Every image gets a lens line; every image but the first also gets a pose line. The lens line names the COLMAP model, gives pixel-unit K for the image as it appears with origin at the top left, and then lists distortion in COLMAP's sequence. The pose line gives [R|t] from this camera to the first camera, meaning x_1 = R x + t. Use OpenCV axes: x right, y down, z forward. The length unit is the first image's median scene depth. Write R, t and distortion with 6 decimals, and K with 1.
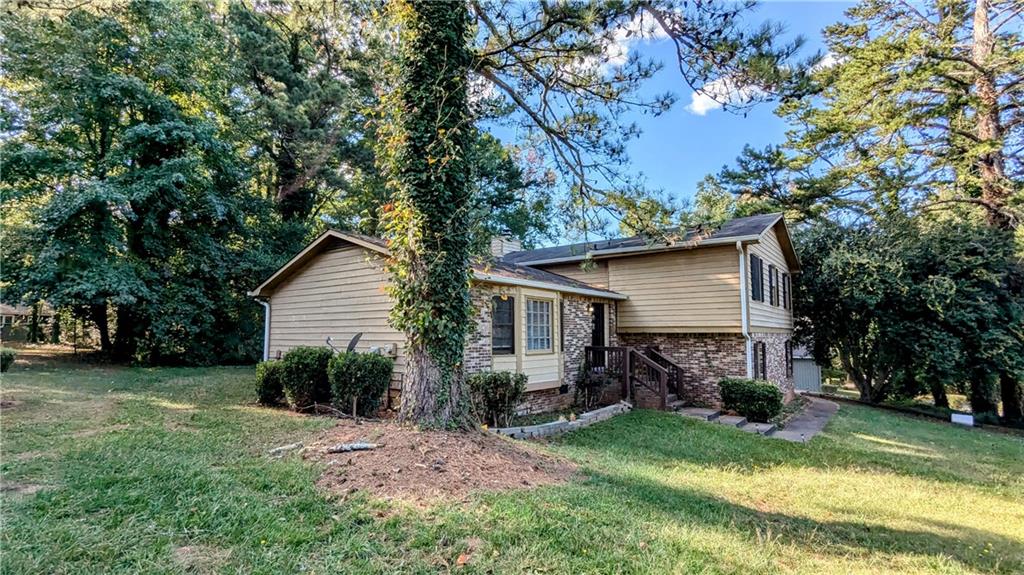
lens RADIAL K [[483.3, 0, 517.5], [0, 483.3, 290.3], [0, 0, 1]] dist [-0.002340, 0.000036]
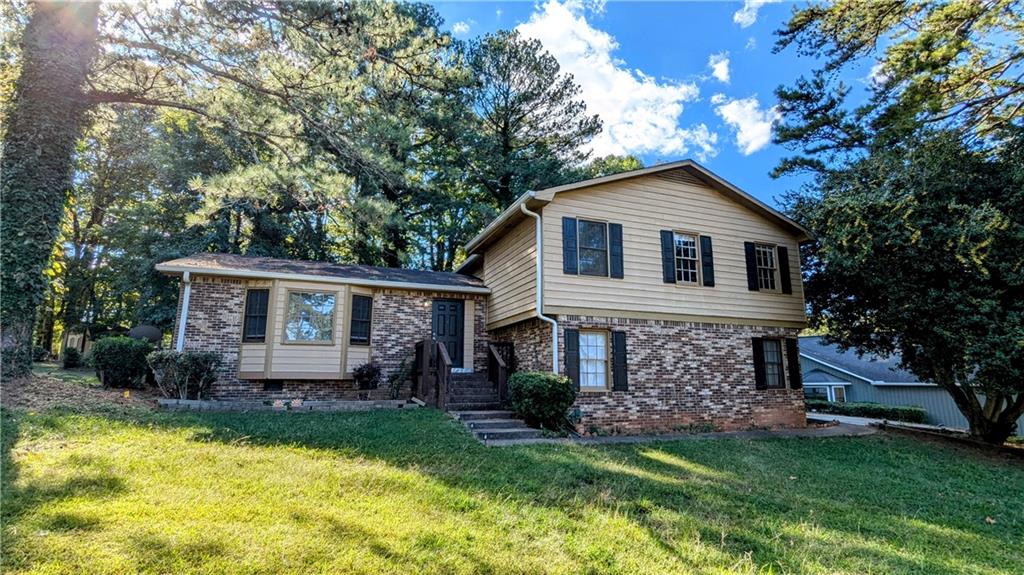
lens RADIAL K [[483.3, 0, 514.4], [0, 483.3, 288.7], [0, 0, 1]] dist [-0.002340, 0.000036]
pose [[0.853540, -0.096017, -0.512103, 0.975503], [0.046510, 0.992990, -0.108660, 0.149343], [0.518947, 0.068928, 0.852023, 0.356353]]
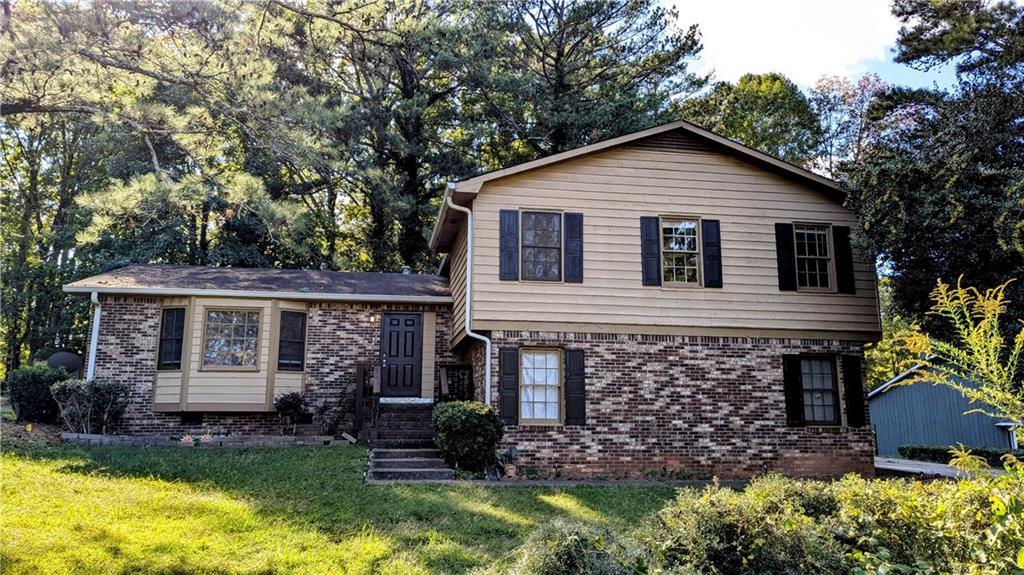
lens RADIAL K [[728.4, 0, 509.7], [0, 728.4, 279.3], [0, 0, 1]] dist [0.055466, -0.023935]
pose [[0.731023, -0.125554, -0.670702, 1.365912], [0.058691, 0.990853, -0.121515, 0.162376], [0.679824, 0.049466, 0.731705, 0.371267]]
